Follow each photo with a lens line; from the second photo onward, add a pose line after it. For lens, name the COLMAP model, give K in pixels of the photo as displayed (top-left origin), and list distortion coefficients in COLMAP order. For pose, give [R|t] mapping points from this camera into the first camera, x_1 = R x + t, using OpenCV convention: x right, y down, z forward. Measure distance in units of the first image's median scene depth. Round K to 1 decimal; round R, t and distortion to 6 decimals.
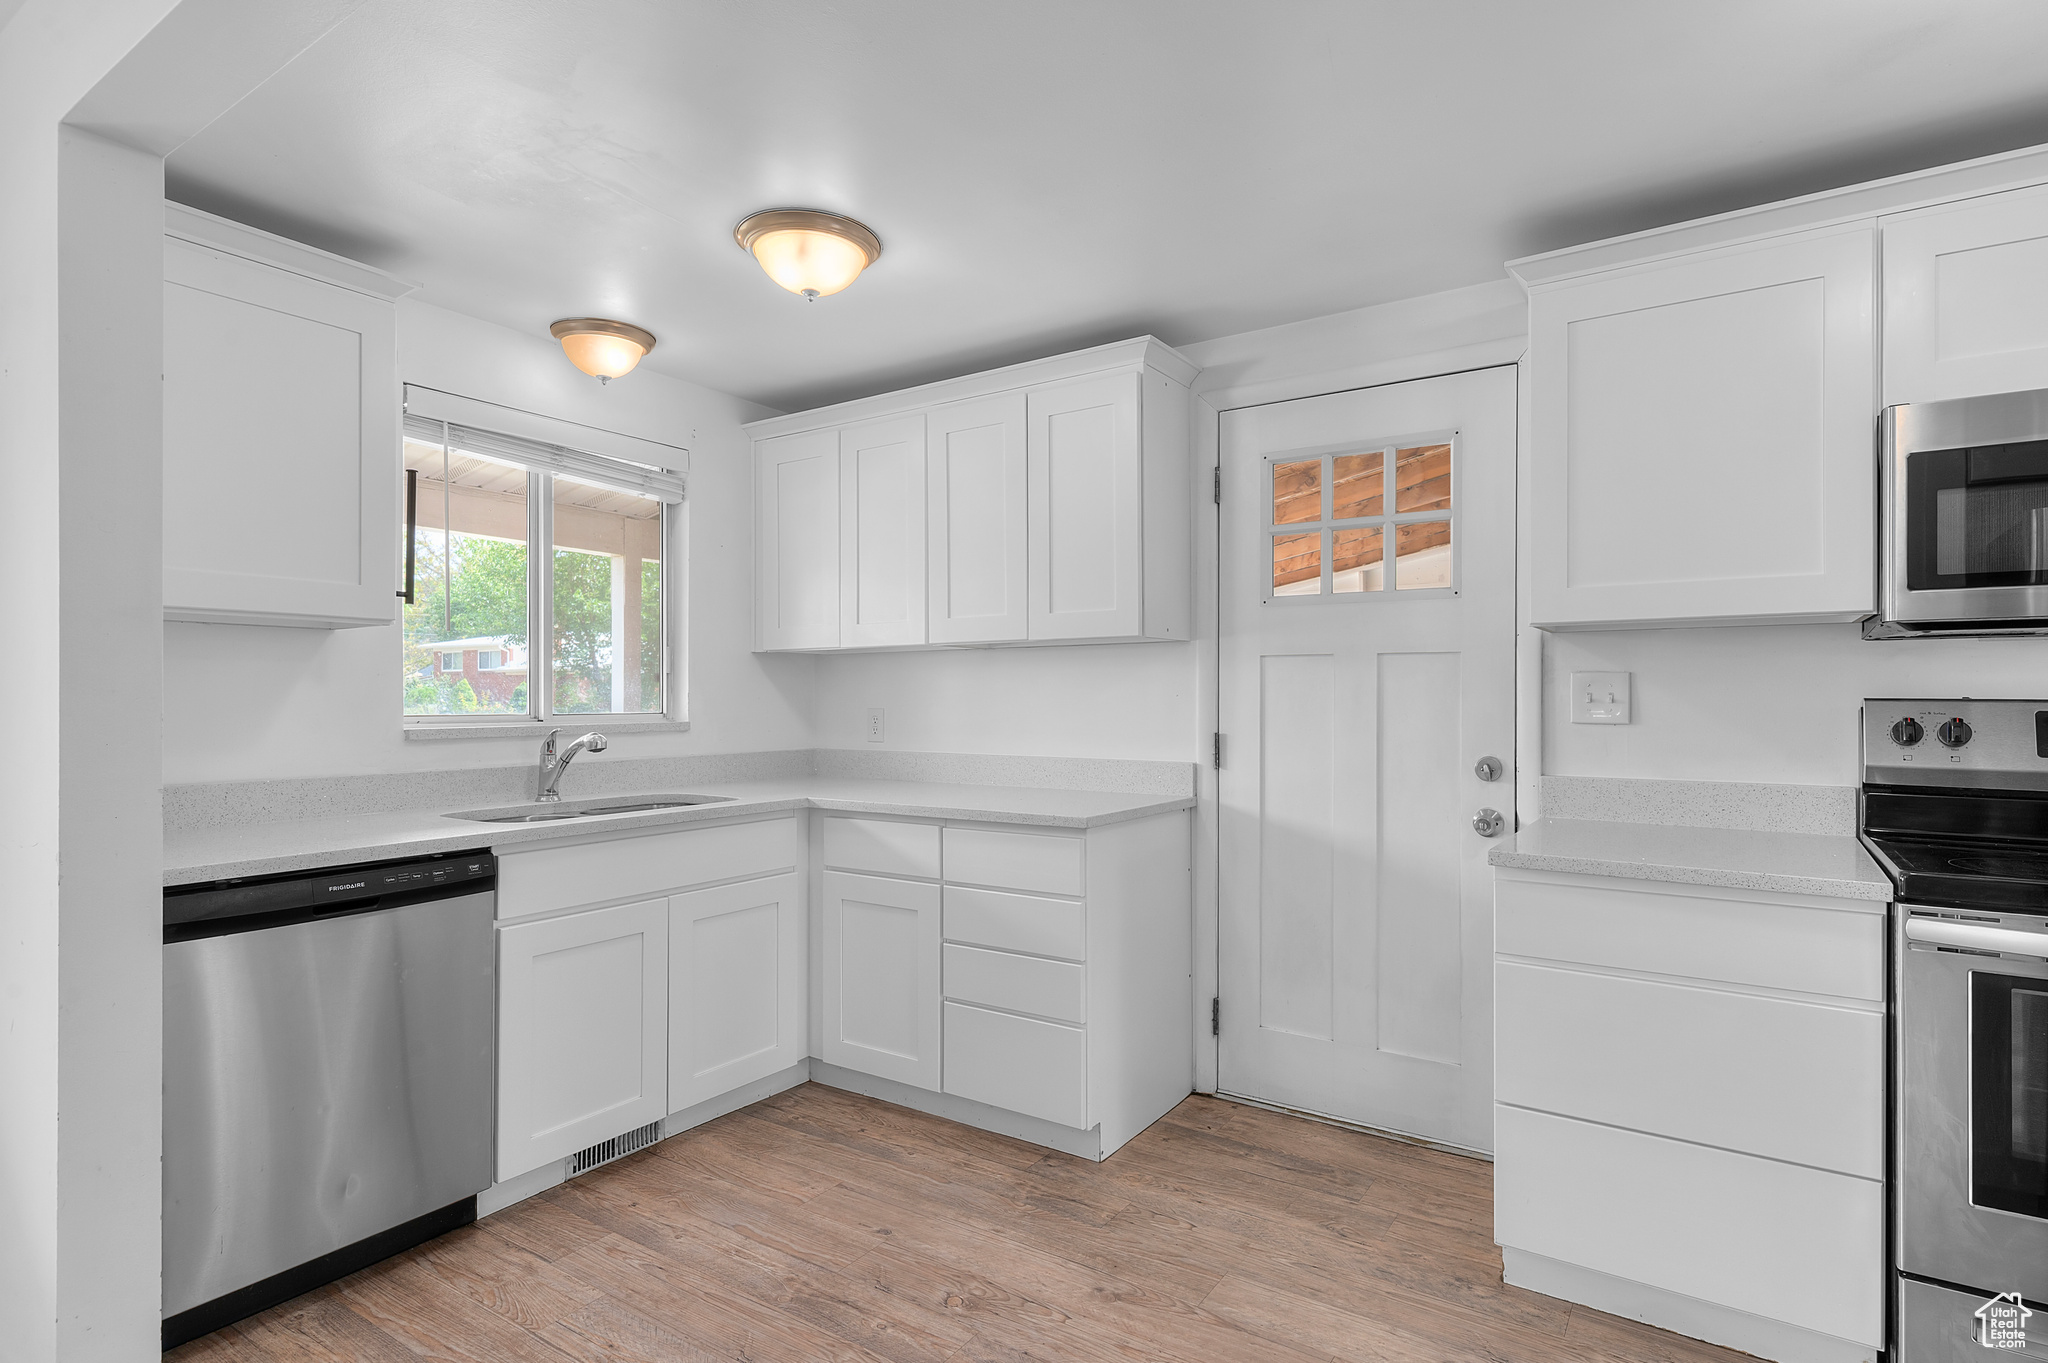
lens RADIAL K [[1043.8, 0, 1033.1], [0, 1043.8, 694.7], [0, 0, 1]] dist [0.019121, -0.004887]
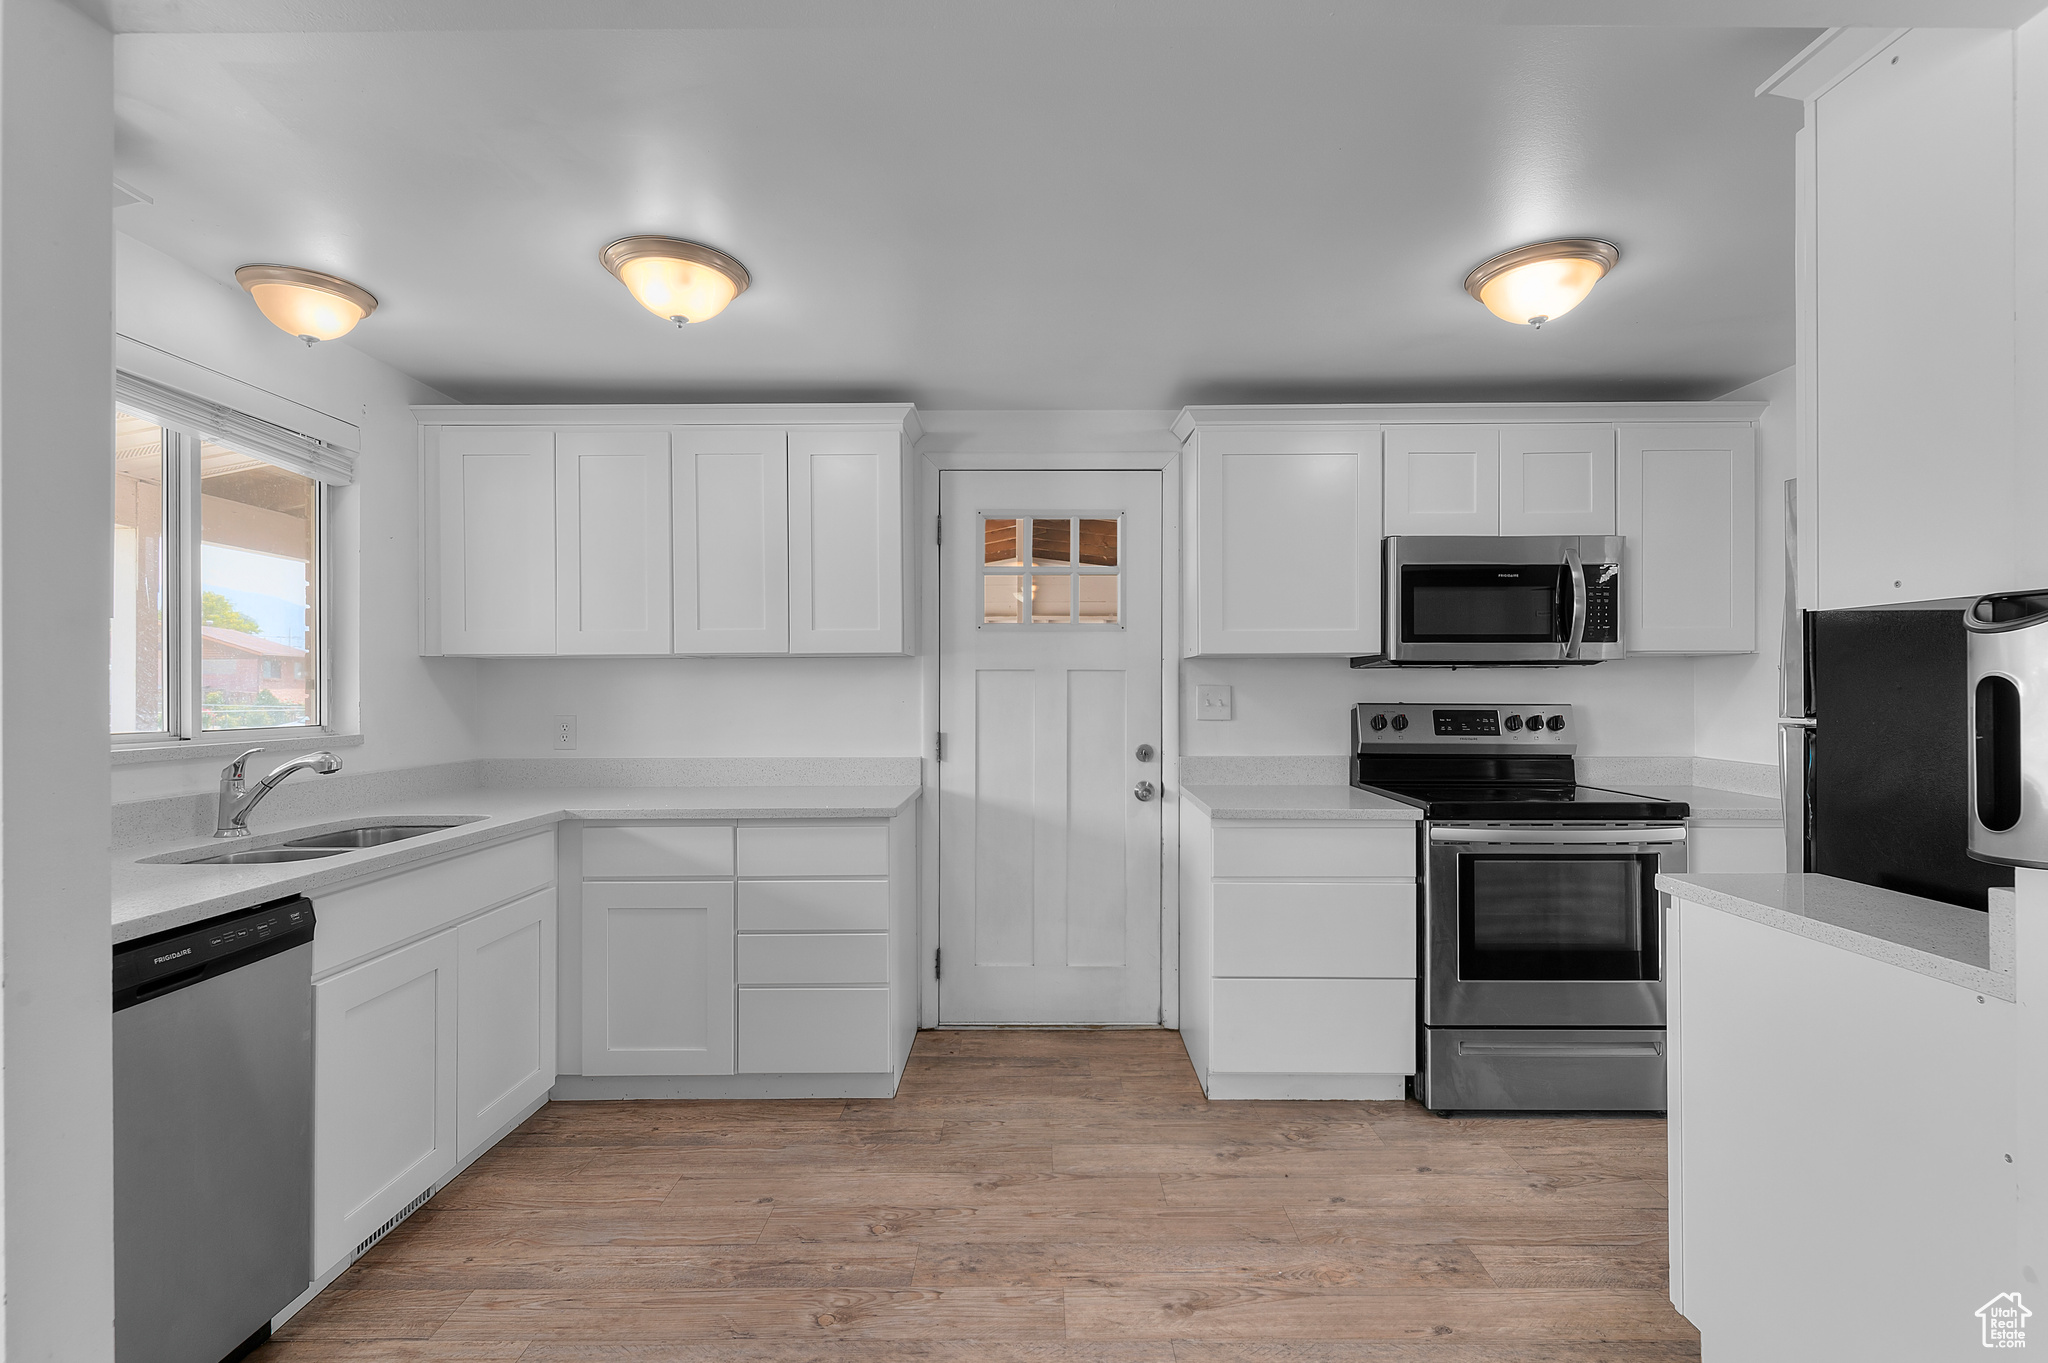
lens RADIAL K [[931.6, 0, 1033.9], [0, 931.6, 693.8], [0, 0, 1]] dist [0.011166, -0.003705]
pose [[0.832377, -0.003100, 0.554201, -0.374225], [0.000955, 0.999991, 0.004159, -0.014460], [-0.554208, -0.002932, 0.832373, 0.033432]]
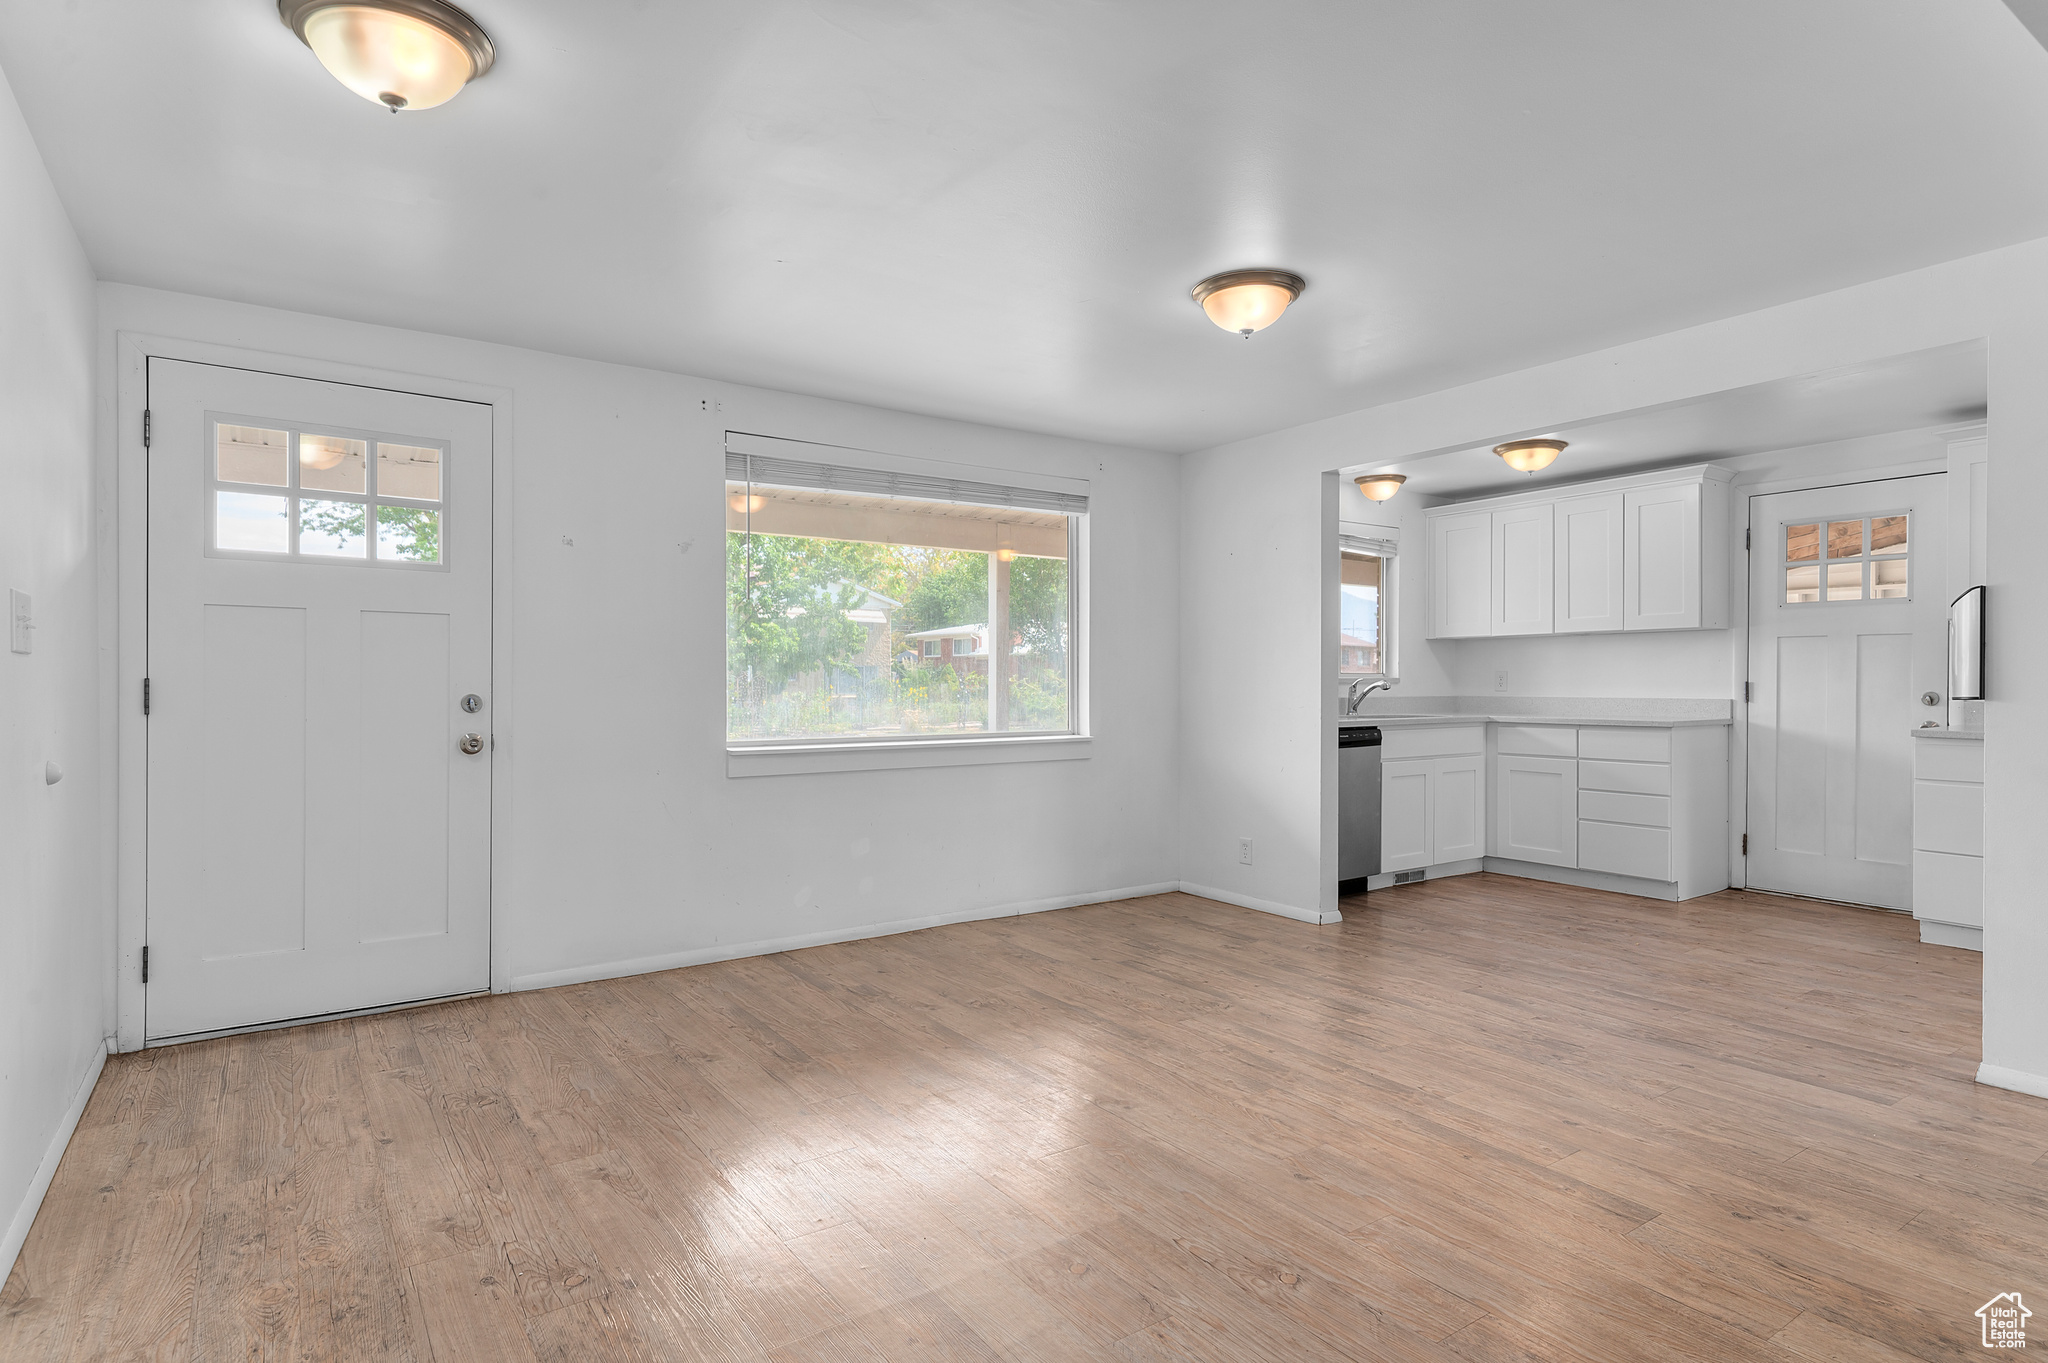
lens RADIAL K [[1070.3, 0, 1022.0], [0, 1070.3, 690.2], [0, 0, 1]] dist [0.010272, -0.004639]
pose [[0.927791, 0.002811, -0.373091, -0.307740], [0.001446, 0.999937, 0.011130, 0.032436], [0.373099, -0.010866, 0.927728, -1.236607]]
